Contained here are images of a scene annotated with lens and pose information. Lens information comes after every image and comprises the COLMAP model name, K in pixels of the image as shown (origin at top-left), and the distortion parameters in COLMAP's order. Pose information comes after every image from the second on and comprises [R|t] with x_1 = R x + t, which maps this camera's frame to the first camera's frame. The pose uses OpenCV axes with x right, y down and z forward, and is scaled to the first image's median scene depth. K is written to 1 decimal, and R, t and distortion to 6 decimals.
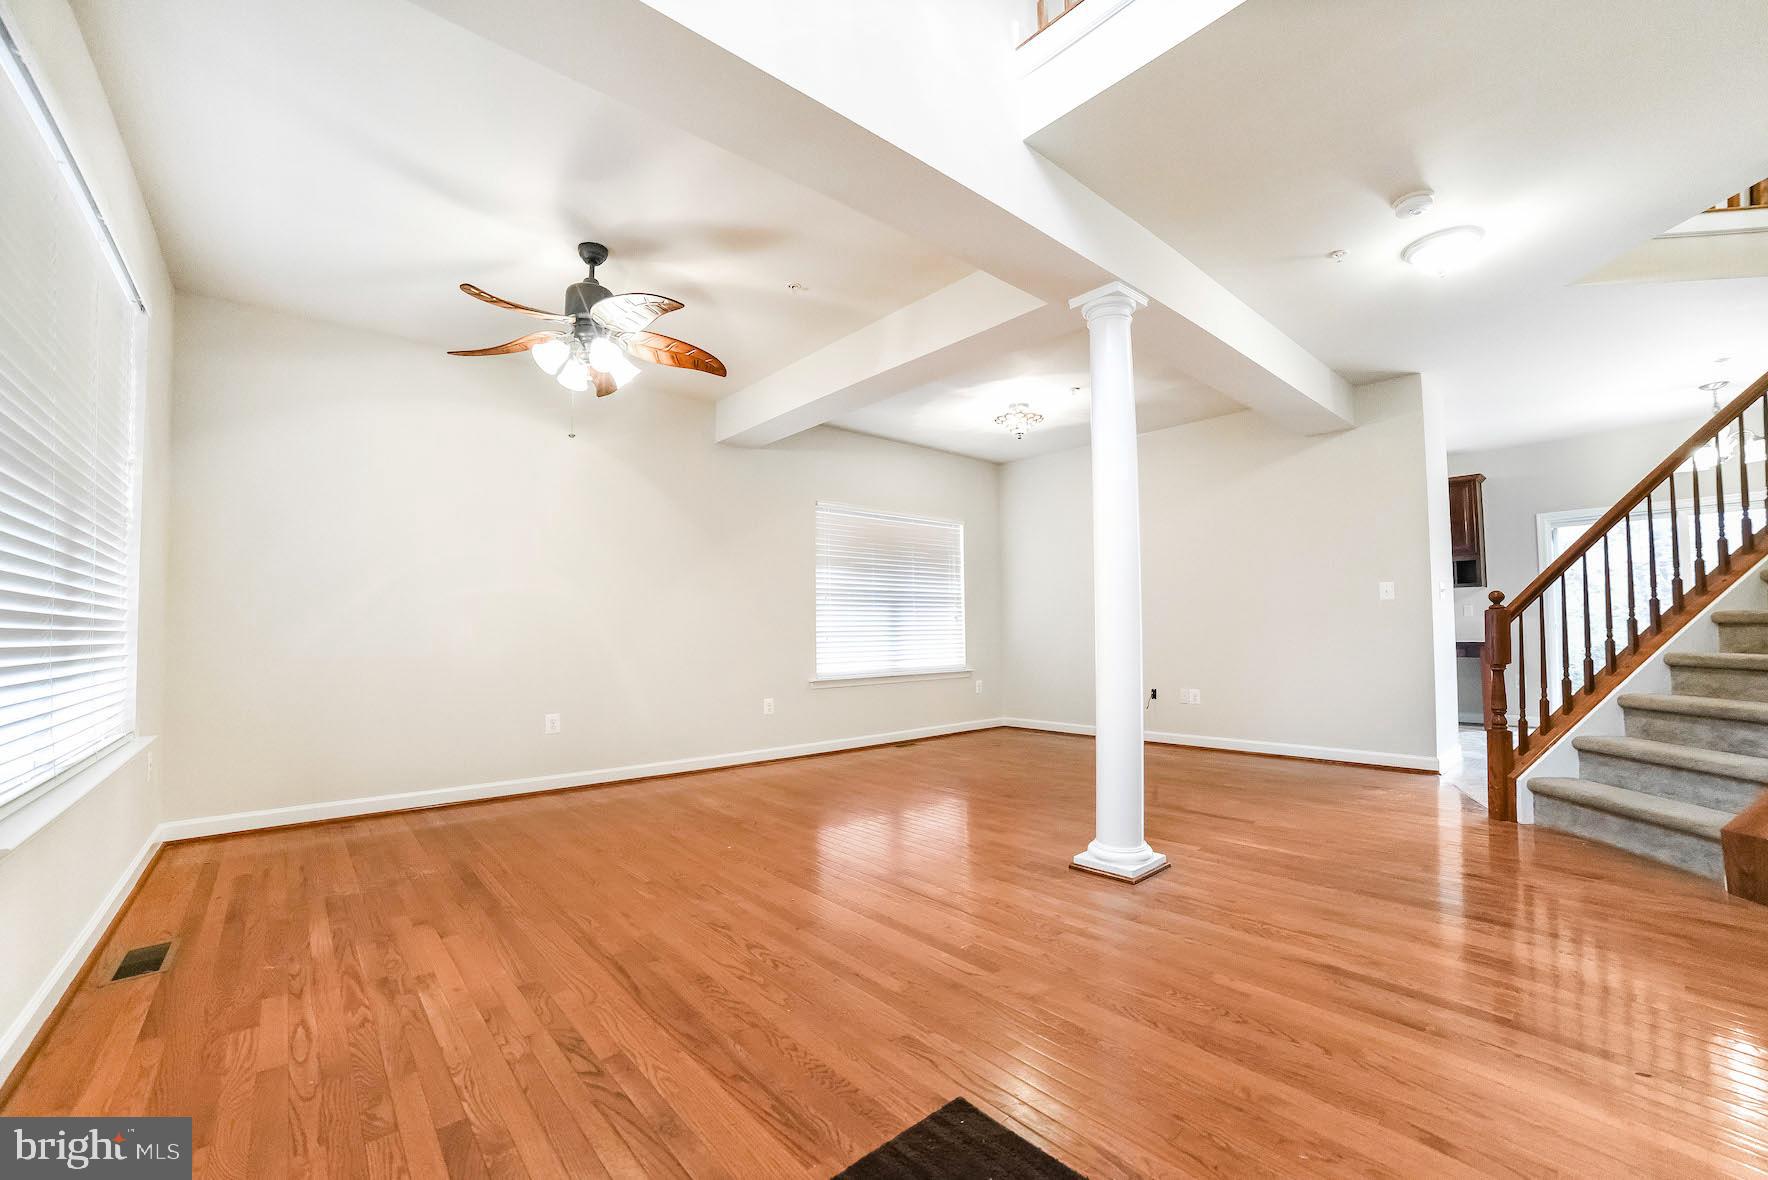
lens RADIAL K [[704.4, 0, 885.6], [0, 704.4, 604.8], [0, 0, 1]] dist [-0.088323, 0.034632]
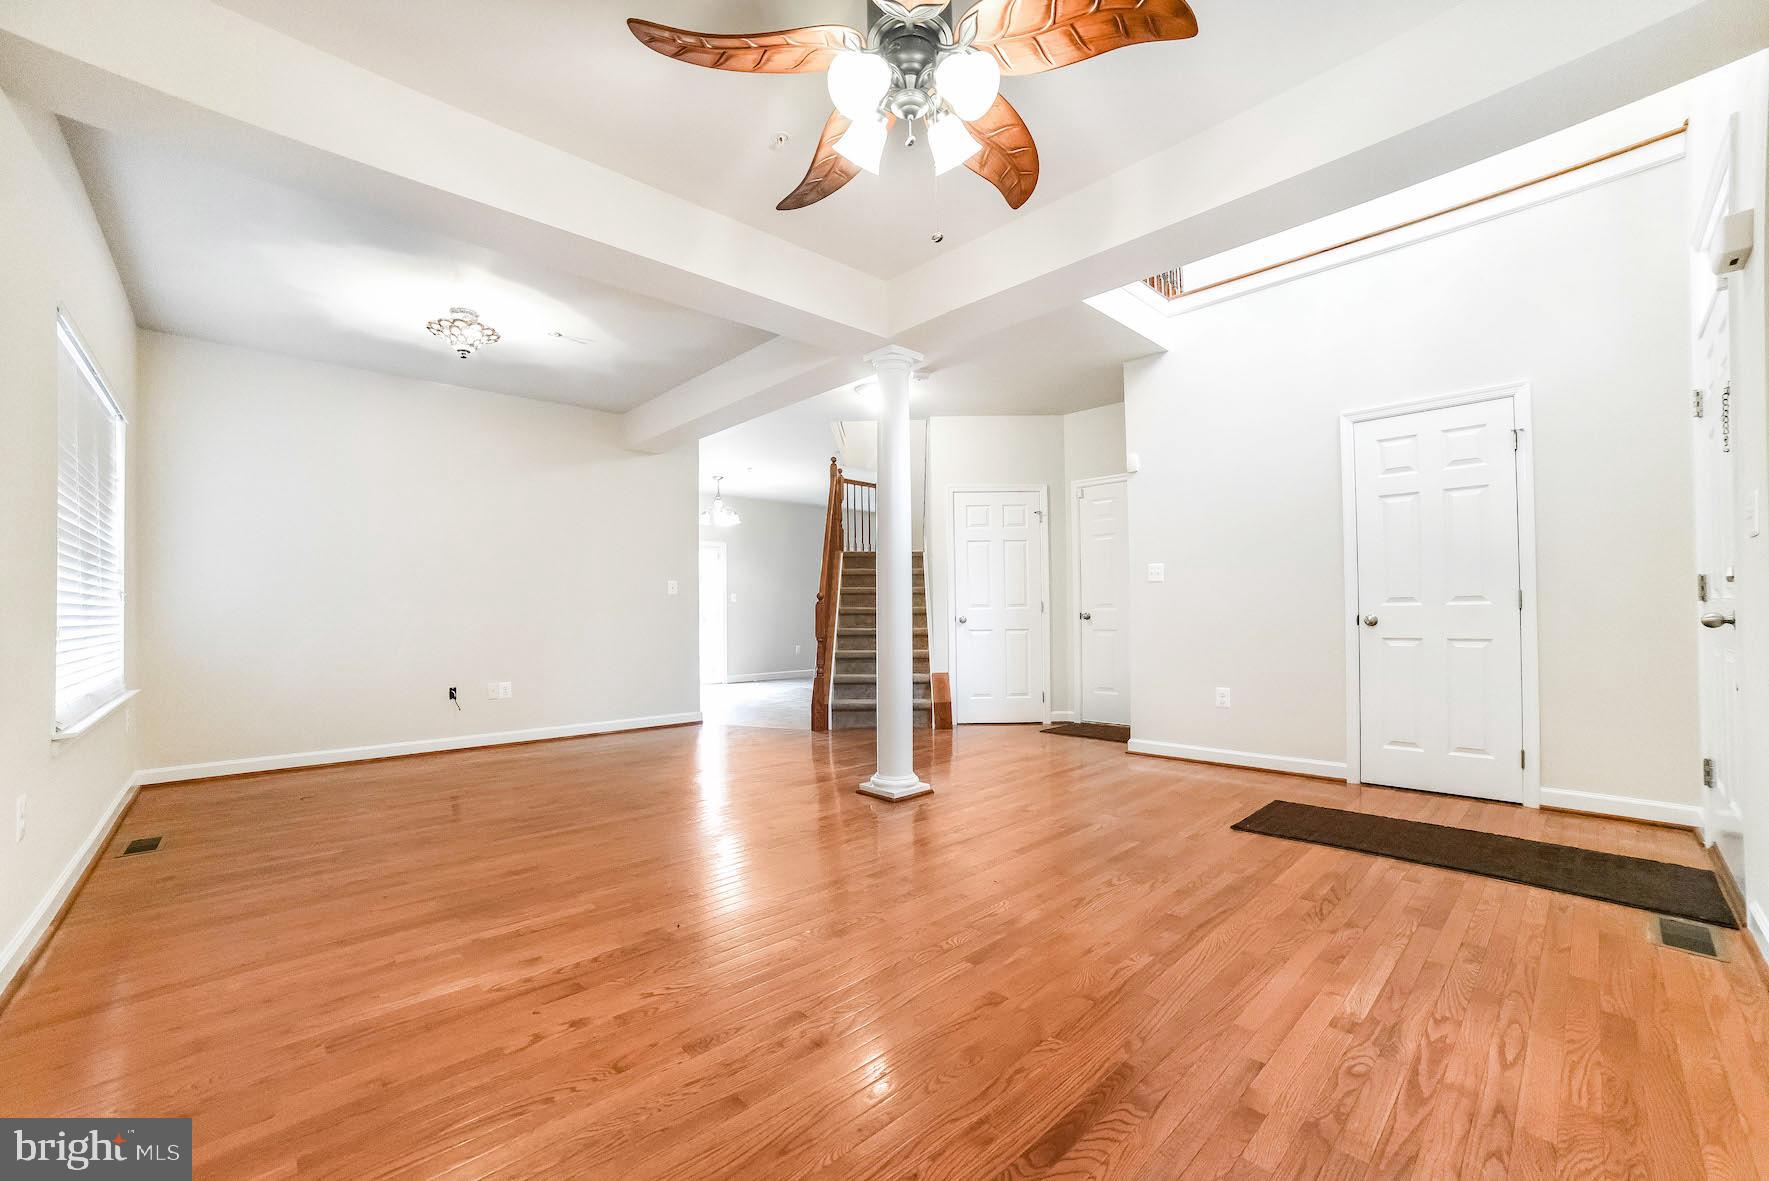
lens RADIAL K [[704.8, 0, 886.1], [0, 704.8, 605.4], [0, 0, 1]] dist [-0.088323, 0.034632]
pose [[-0.022428, 0.021657, 0.999514, -1.568645], [-0.024900, 0.999443, -0.022215, 0.087969], [-0.999438, -0.025386, -0.021876, 1.664129]]
